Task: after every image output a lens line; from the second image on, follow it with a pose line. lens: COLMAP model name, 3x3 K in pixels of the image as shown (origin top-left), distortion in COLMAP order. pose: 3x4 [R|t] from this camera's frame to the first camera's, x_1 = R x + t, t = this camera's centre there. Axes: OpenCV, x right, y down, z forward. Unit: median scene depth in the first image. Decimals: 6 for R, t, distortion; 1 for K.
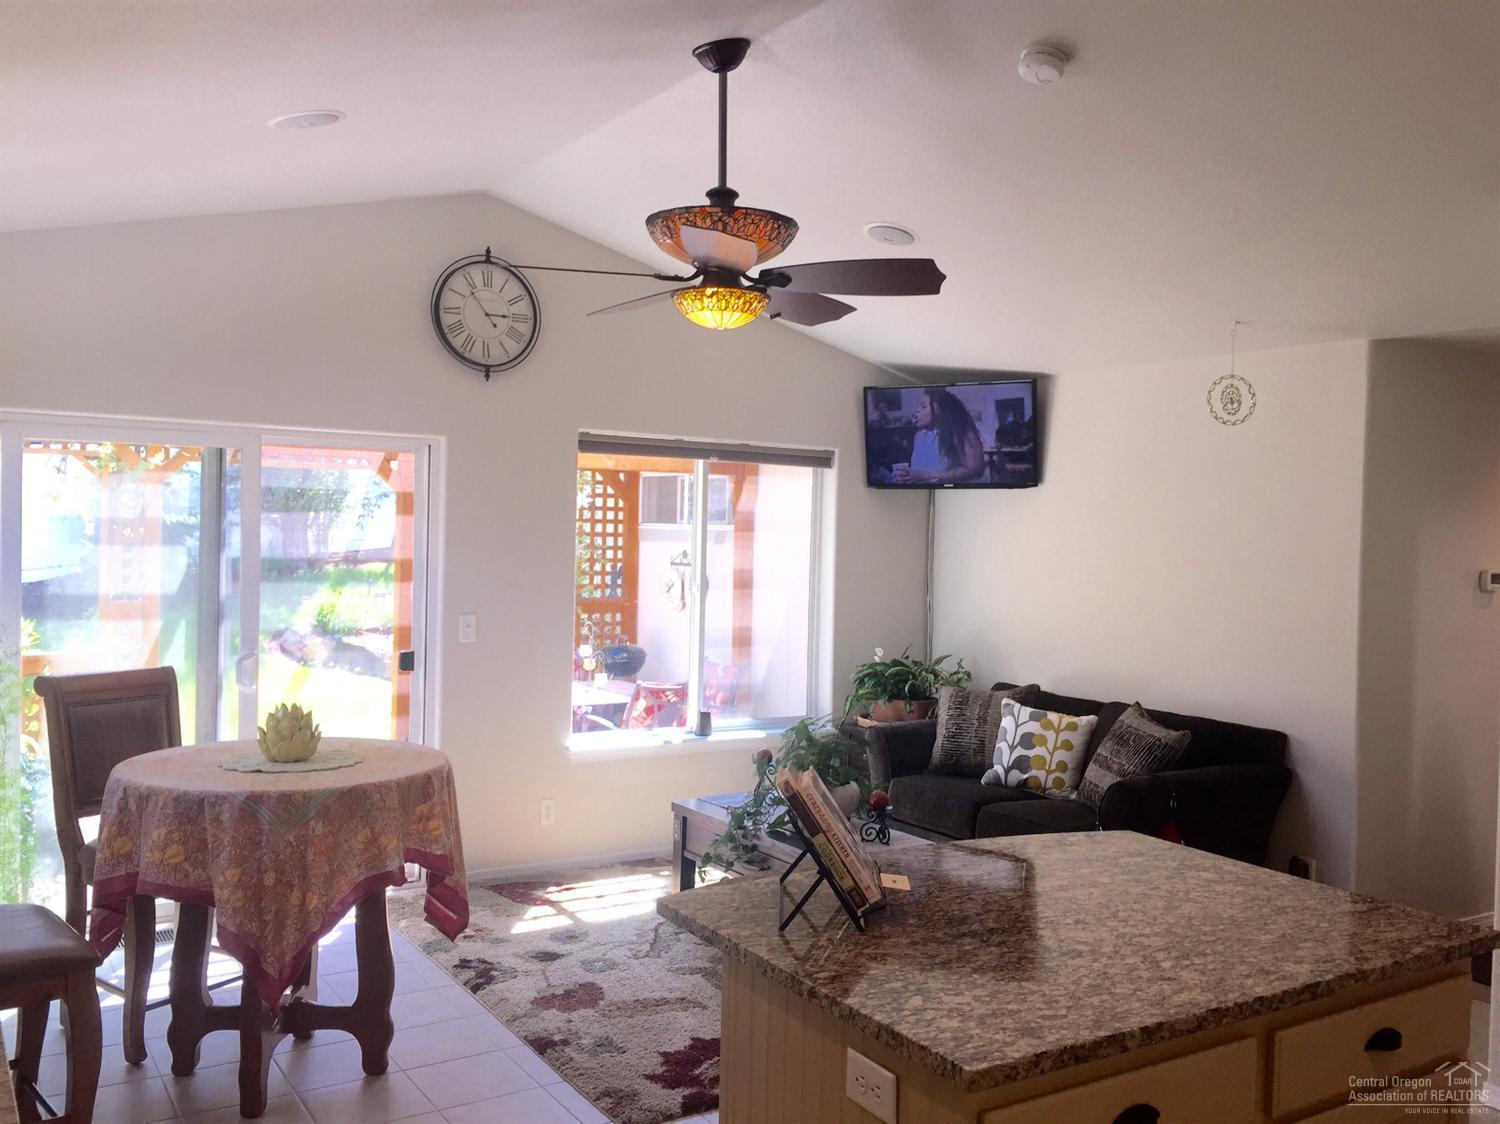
lens RADIAL K [[1300.1, 0, 749.5], [0, 1300.1, 557.5], [0, 0, 1]] dist [0.080830, -0.086093]
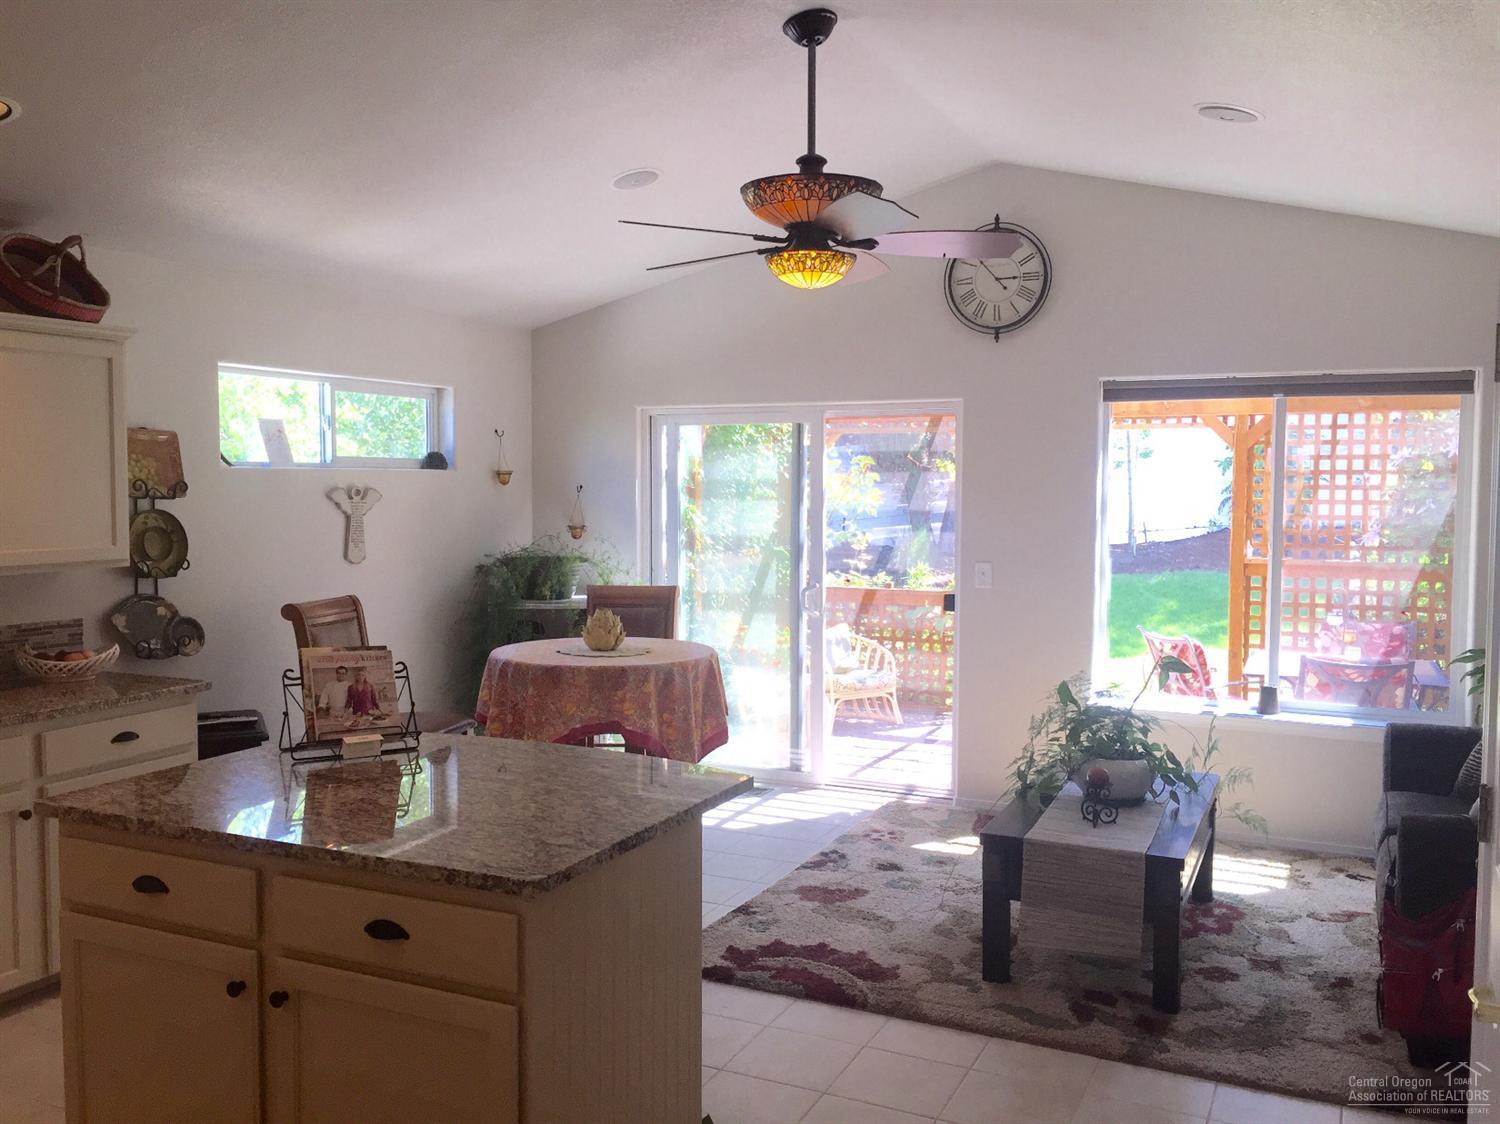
lens RADIAL K [[1300.1, 0, 748.5], [0, 1300.1, 568.8], [0, 0, 1]] dist [0.080830, -0.086093]
pose [[0.521207, 0.034663, -0.852726, 0.678570], [-0.008577, 0.999337, 0.035381, 0.013918], [0.853387, -0.011127, 0.521159, 0.309549]]
